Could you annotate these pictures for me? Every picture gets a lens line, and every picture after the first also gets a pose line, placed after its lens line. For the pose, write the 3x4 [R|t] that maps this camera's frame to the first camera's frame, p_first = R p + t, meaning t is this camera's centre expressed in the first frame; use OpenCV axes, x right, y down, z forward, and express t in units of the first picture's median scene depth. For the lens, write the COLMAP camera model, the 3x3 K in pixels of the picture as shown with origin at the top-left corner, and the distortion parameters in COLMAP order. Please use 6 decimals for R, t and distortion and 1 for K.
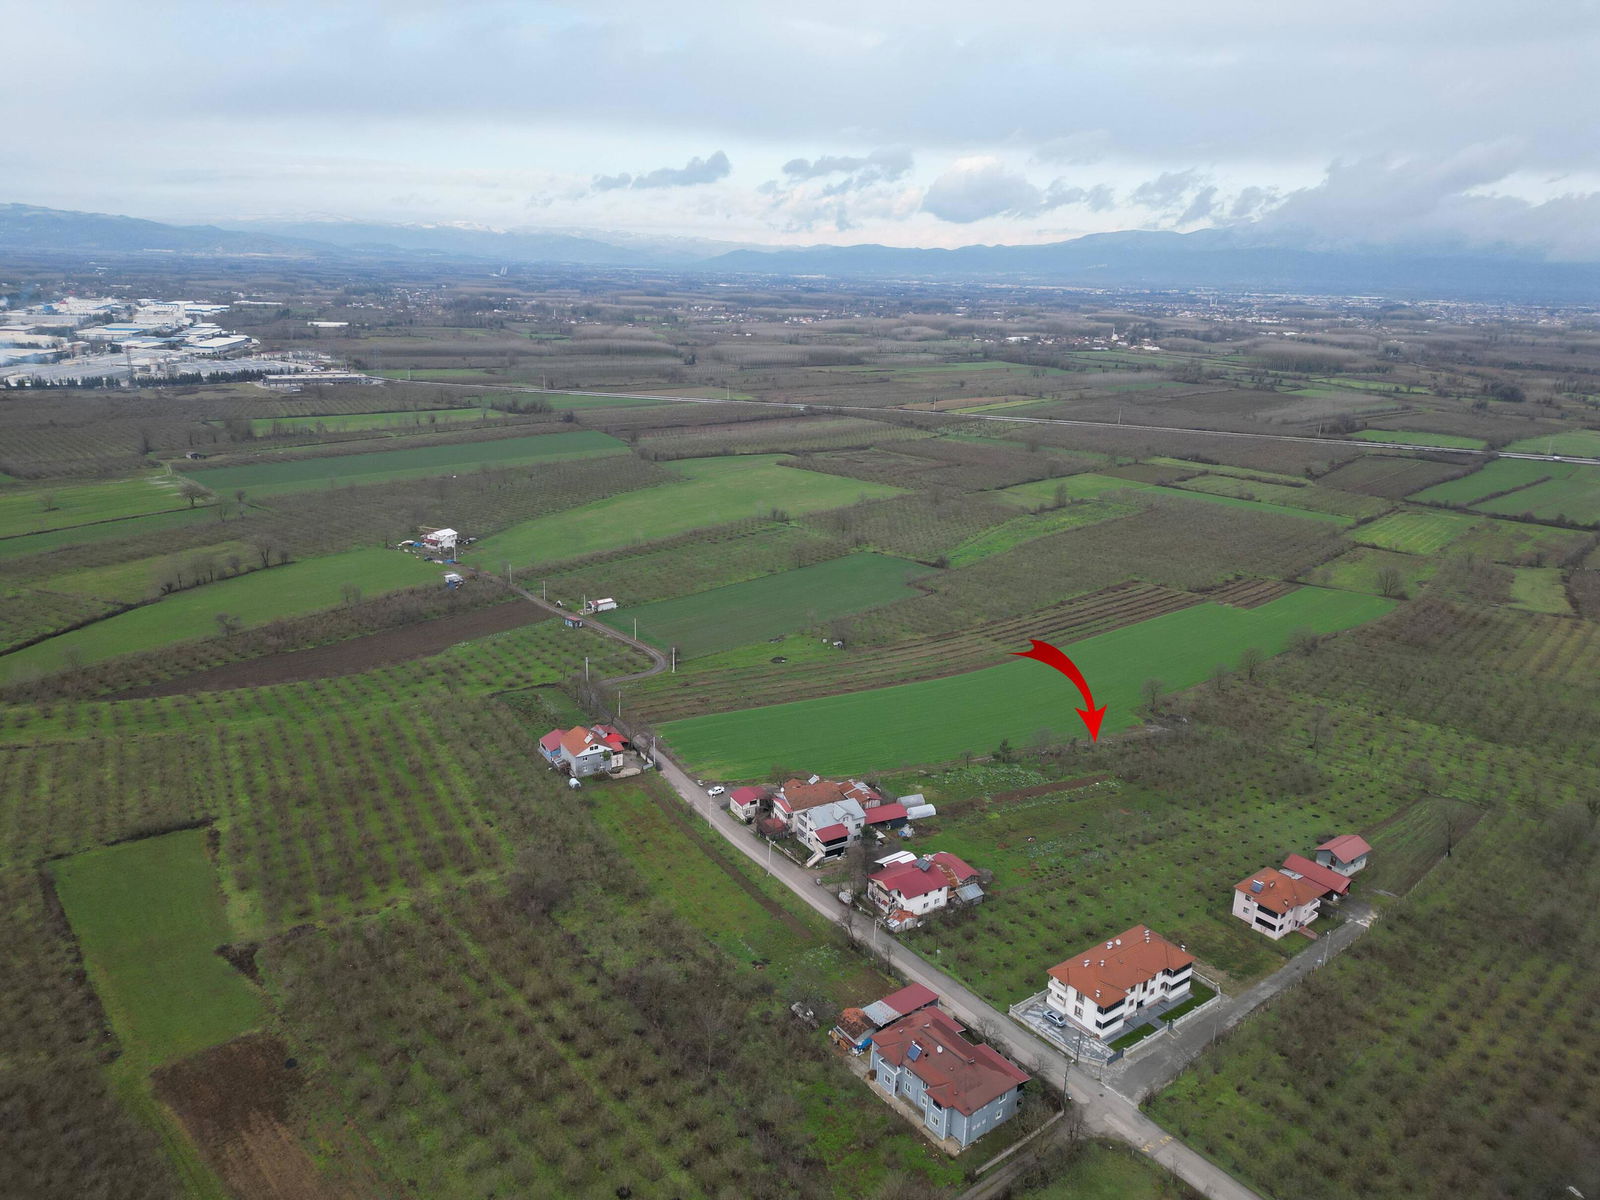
lens RADIAL K [[1106.7, 0, 796.1], [0, 1106.7, 603.4], [0, 0, 1]] dist [0.088533, -0.089432]
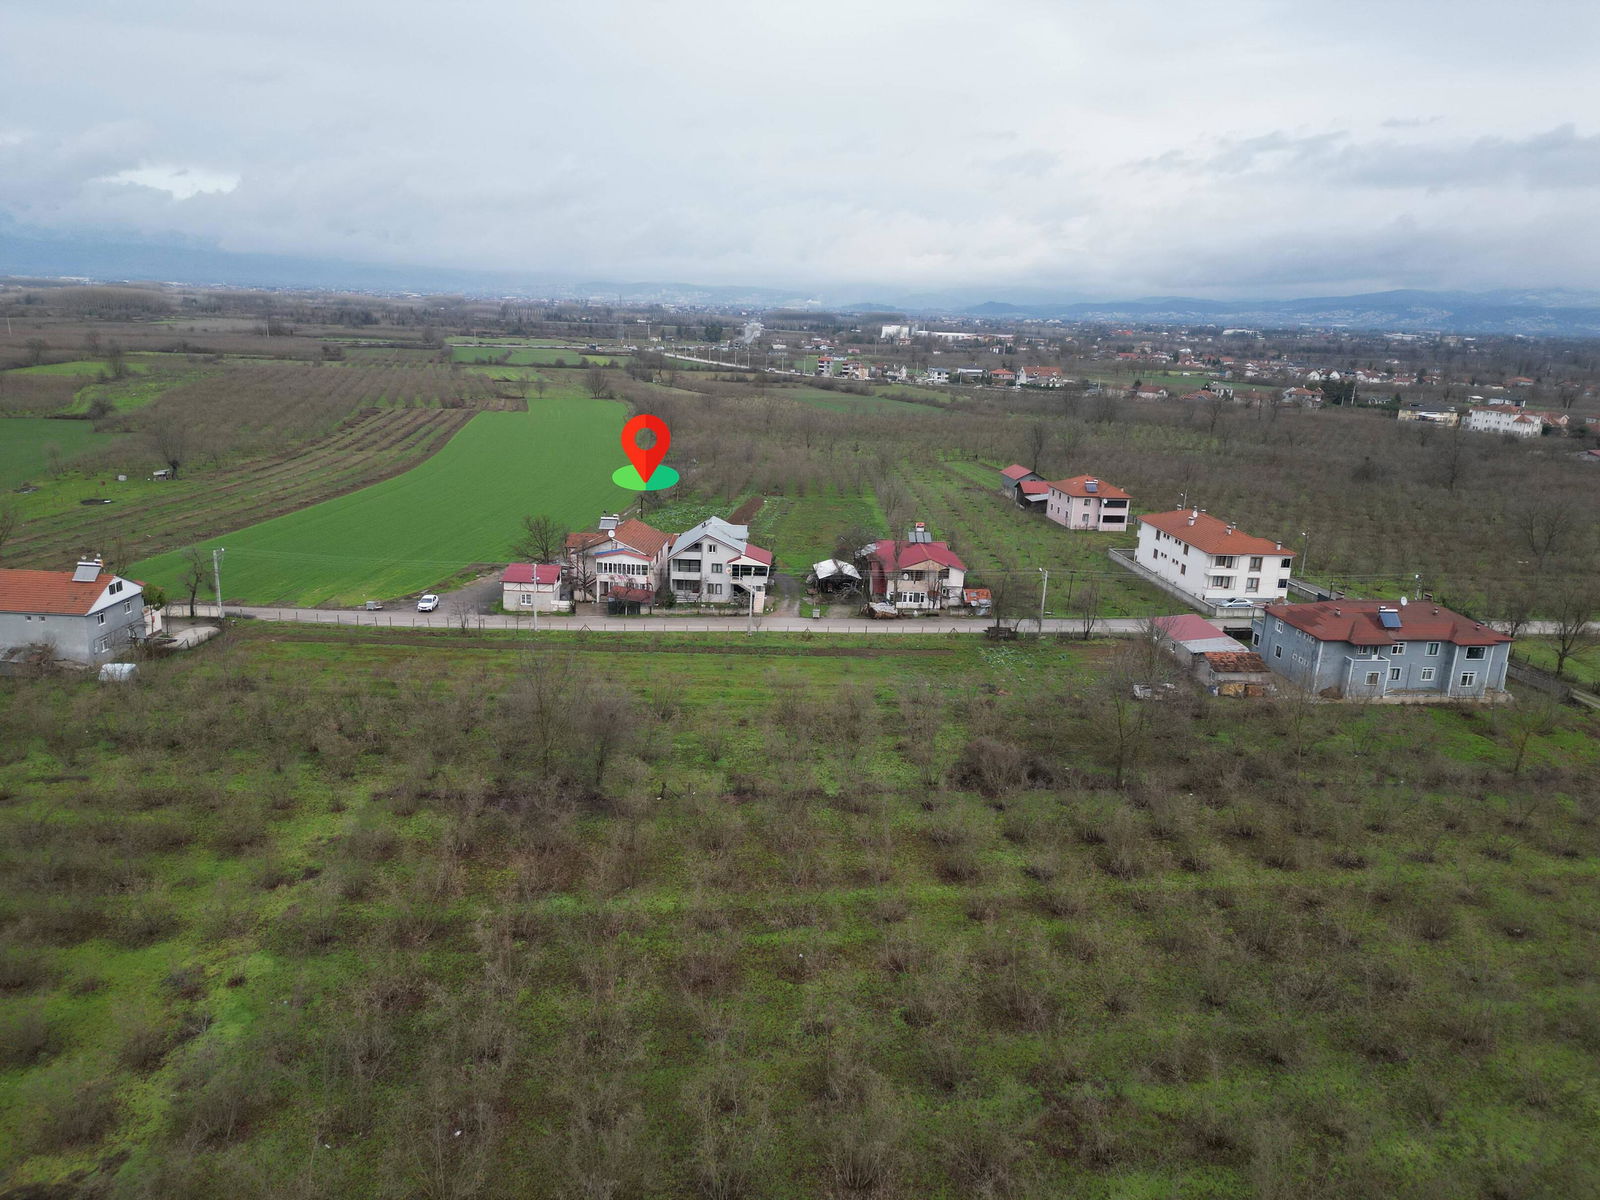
lens RADIAL K [[1106.7, 0, 796.1], [0, 1106.7, 603.4], [0, 0, 1]] dist [0.088533, -0.089432]
pose [[0.522268, -0.232055, 0.820601, -0.322060], [0.231028, 0.964781, 0.125790, 0.116117], [-0.820891, 0.123886, 0.557485, 0.470466]]
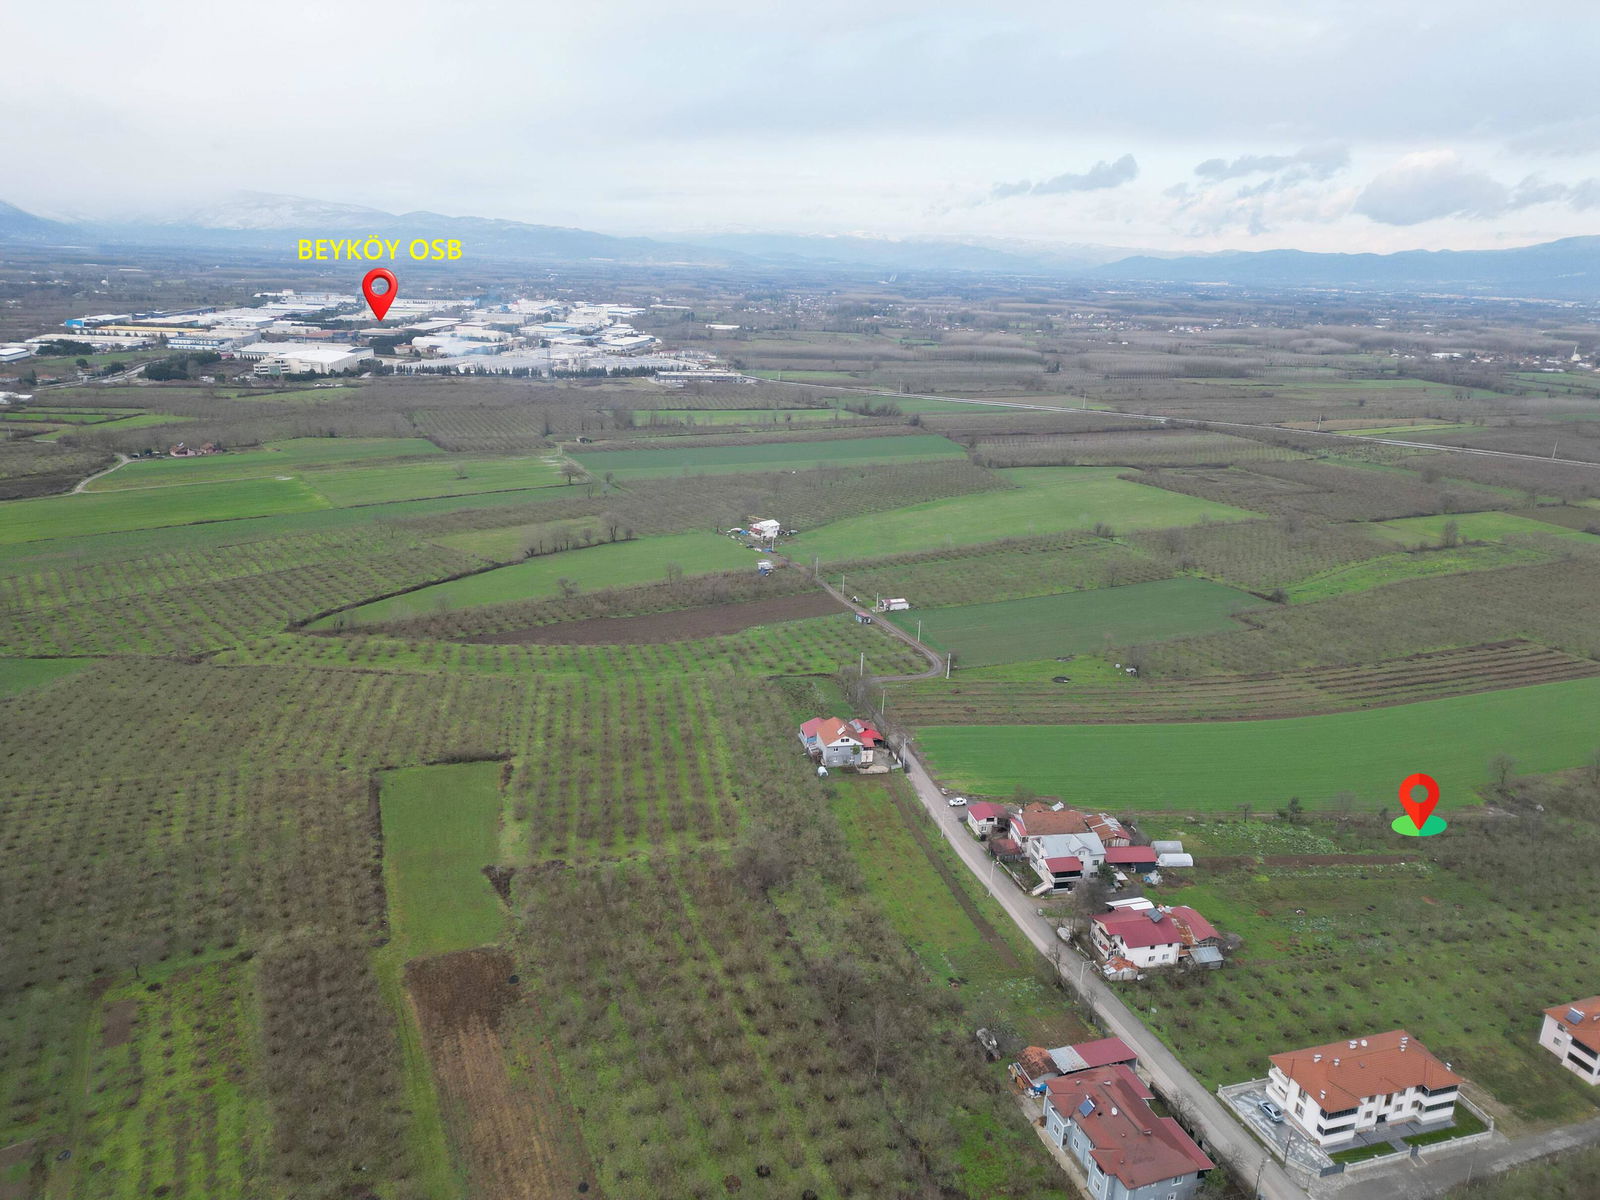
lens RADIAL K [[1106.7, 0, 796.1], [0, 1106.7, 603.4], [0, 0, 1]] dist [0.088533, -0.089432]
pose [[0.945726, 0.099666, -0.309304, 0.063892], [-0.101524, 0.994782, 0.010127, -0.000751], [0.308699, 0.021824, 0.950909, 0.013601]]
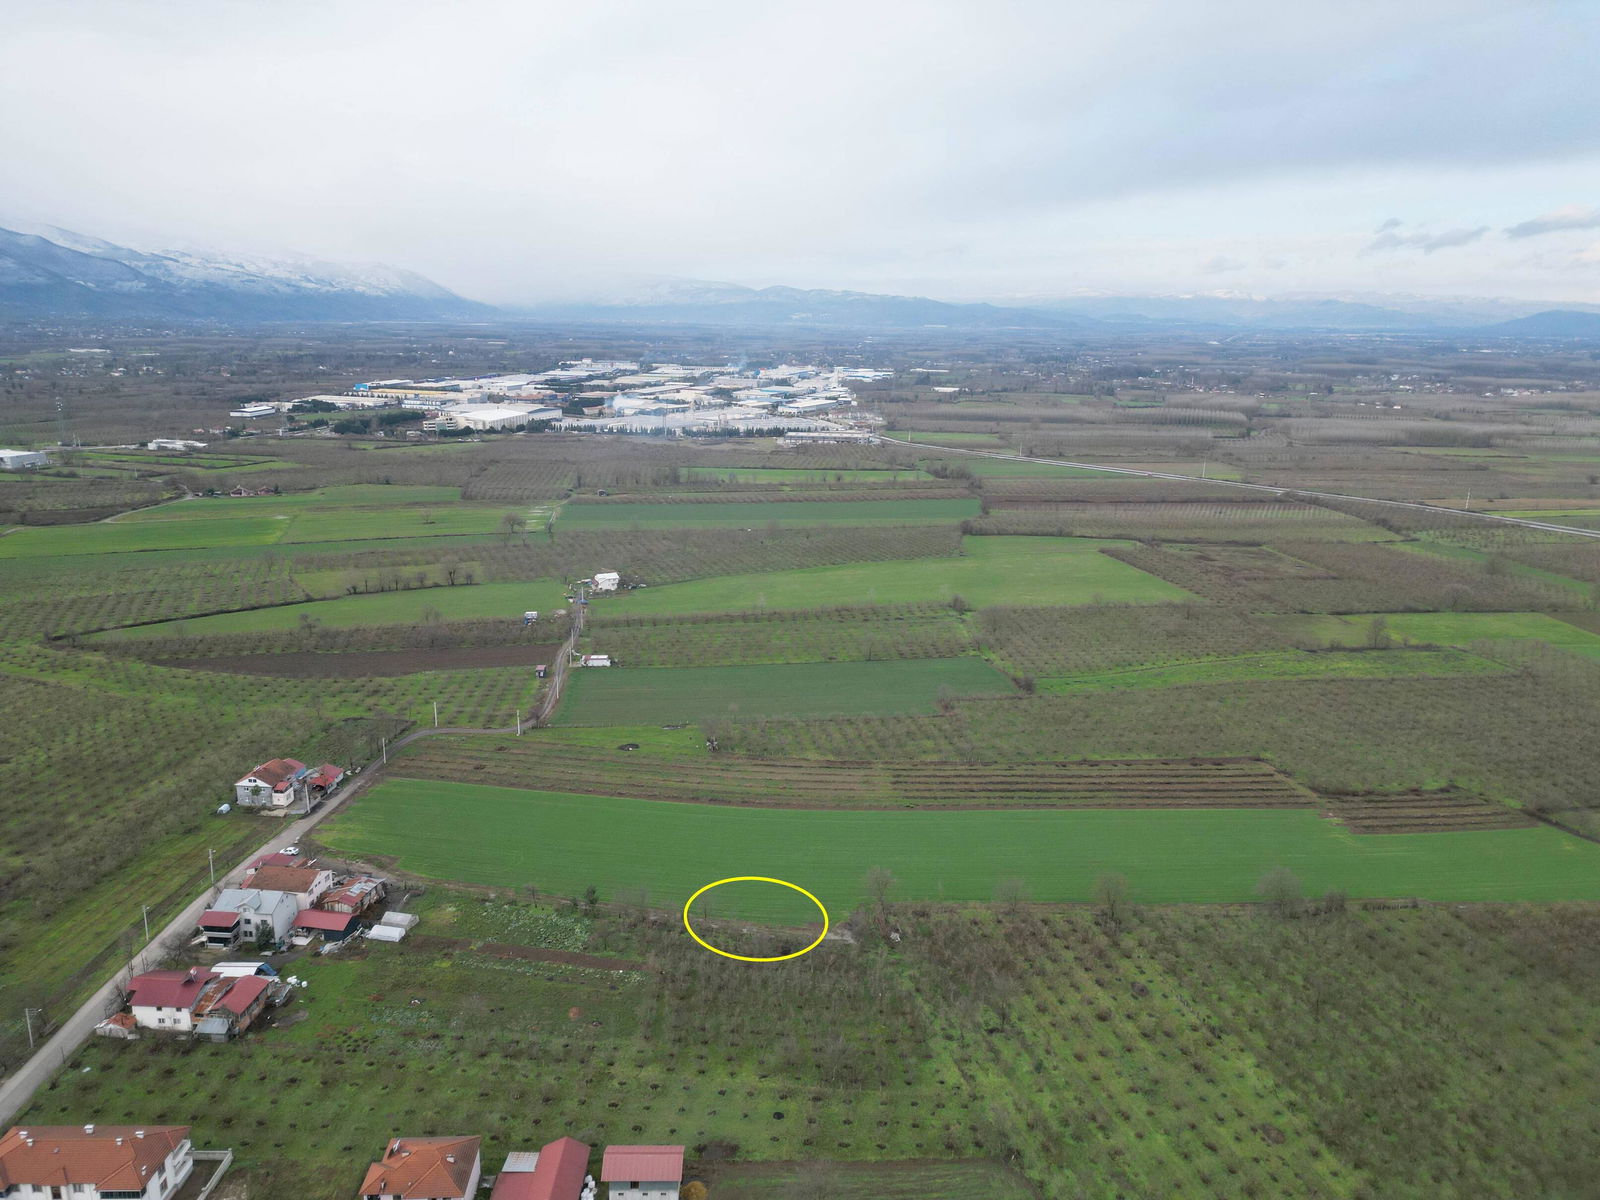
lens RADIAL K [[1106.7, 0, 796.1], [0, 1106.7, 603.4], [0, 0, 1]] dist [0.088533, -0.089432]
pose [[0.806287, 0.134788, -0.575964, 0.666426], [-0.167524, 0.985861, -0.003802, -0.093757], [0.567308, 0.099553, 0.817466, 0.341539]]
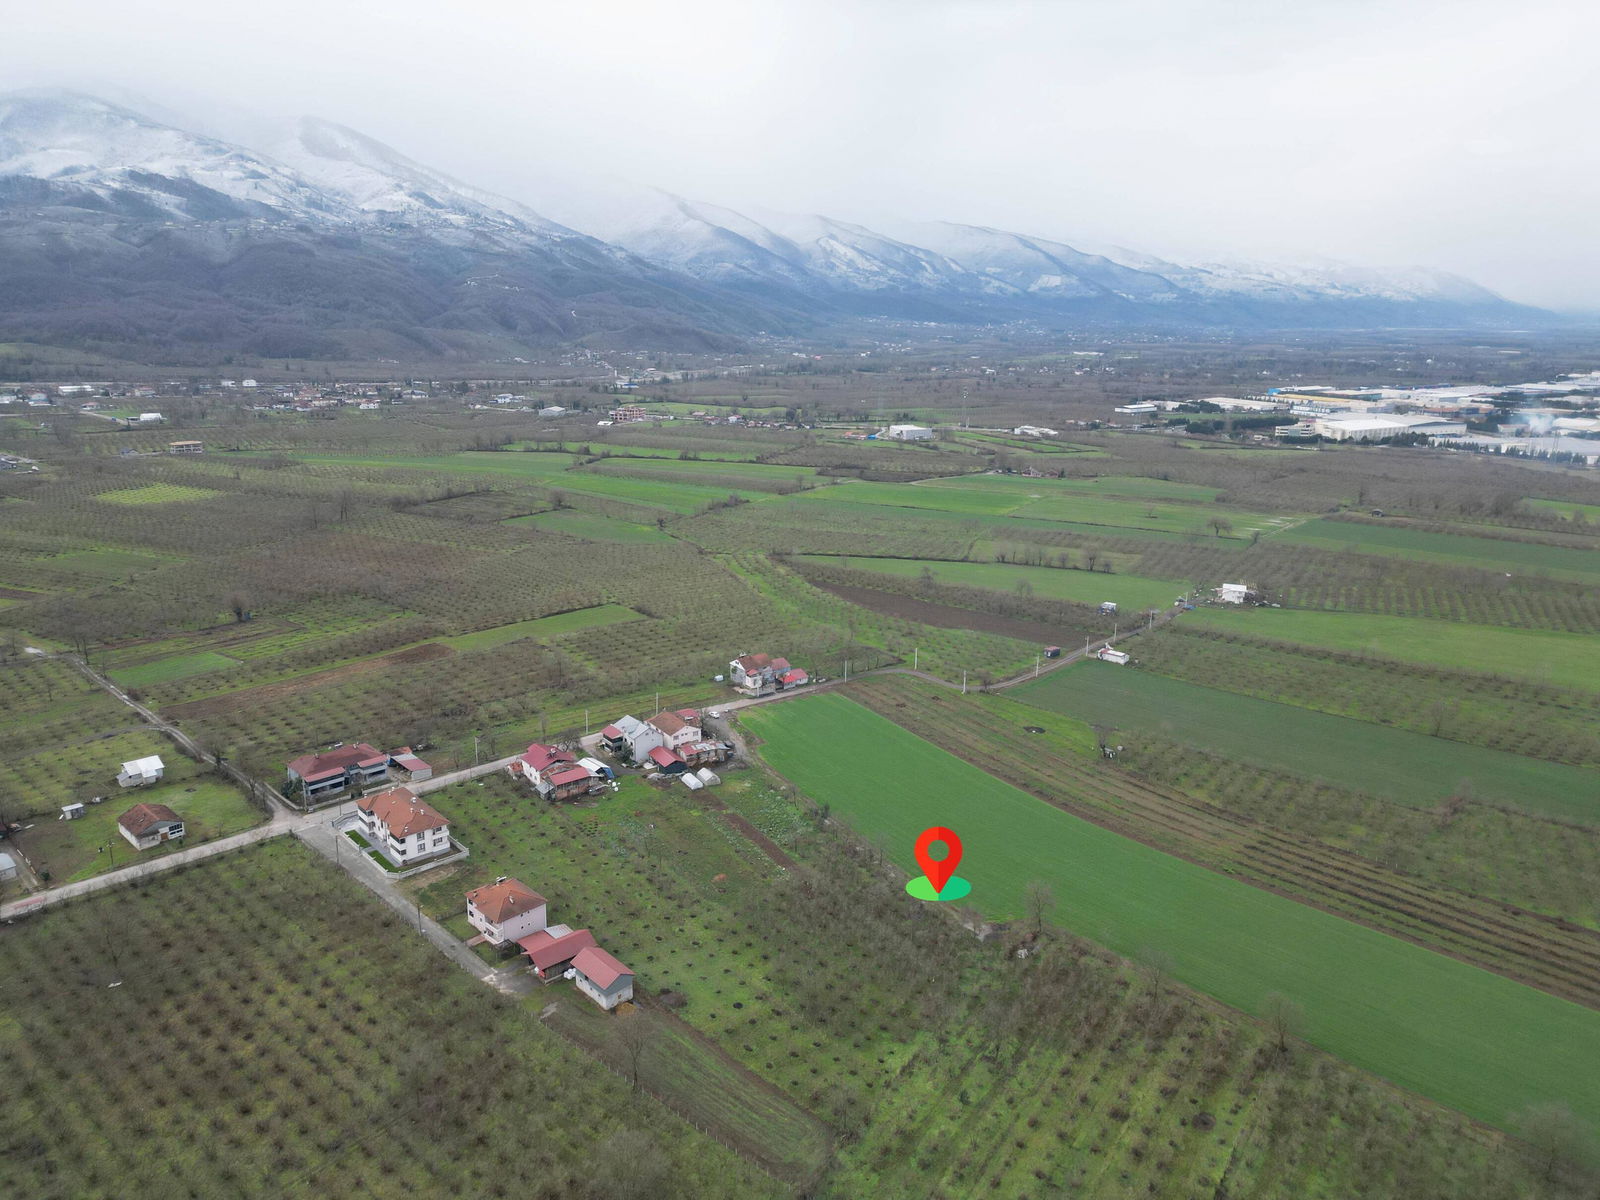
lens RADIAL K [[1106.7, 0, 796.1], [0, 1106.7, 603.4], [0, 0, 1]] dist [0.088533, -0.089432]
pose [[0.101387, 0.232671, -0.967256, 0.926312], [-0.304224, 0.932942, 0.192528, -0.183016], [0.947190, 0.274742, 0.165373, 0.679253]]
